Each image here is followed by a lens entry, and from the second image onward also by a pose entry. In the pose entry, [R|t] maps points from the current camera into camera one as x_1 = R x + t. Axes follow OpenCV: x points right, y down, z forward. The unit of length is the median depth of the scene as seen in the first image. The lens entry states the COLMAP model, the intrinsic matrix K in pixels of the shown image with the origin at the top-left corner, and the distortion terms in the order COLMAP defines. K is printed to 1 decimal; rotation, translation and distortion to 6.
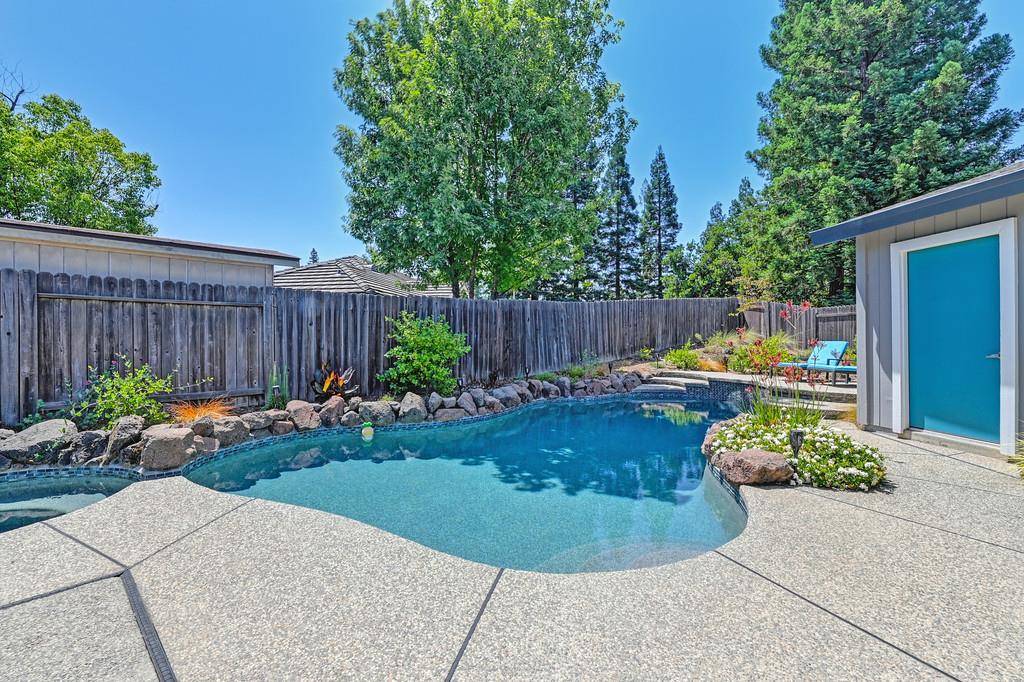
lens RADIAL K [[410.5, 0, 514.9], [0, 410.5, 340.3], [0, 0, 1]] dist [-0.019987, -0.000074]
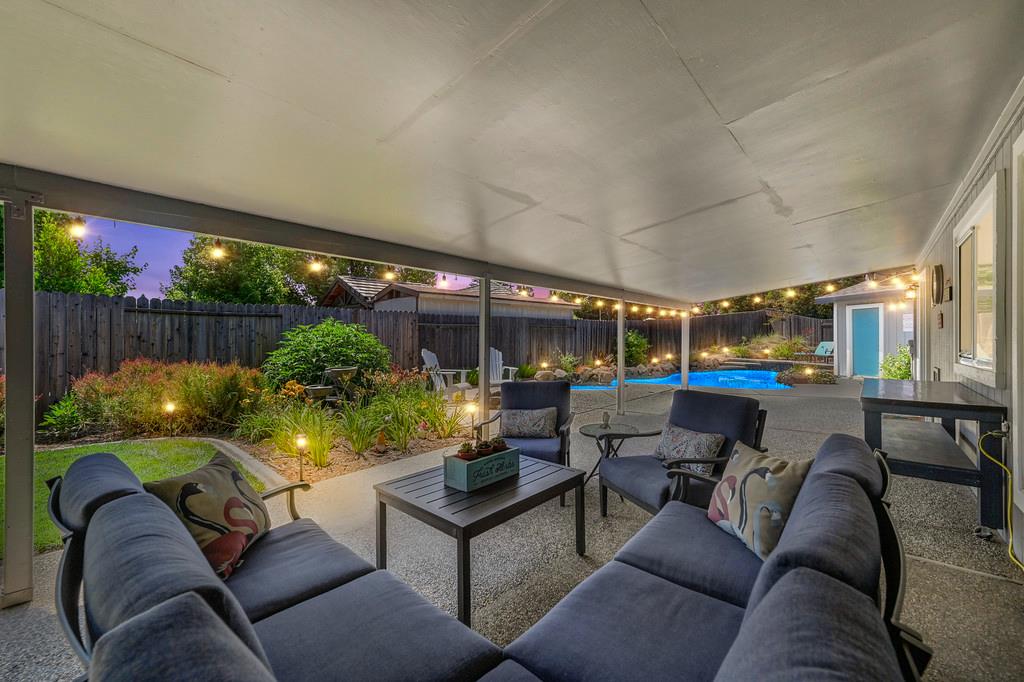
lens RADIAL K [[410.5, 0, 514.9], [0, 410.5, 340.3], [0, 0, 1]] dist [-0.019987, -0.000074]
pose [[0.999811, 0.003429, -0.019147, -1.031170], [-0.003342, 0.999984, 0.004563, -0.017625], [0.019163, -0.004498, 0.999806, -1.478118]]
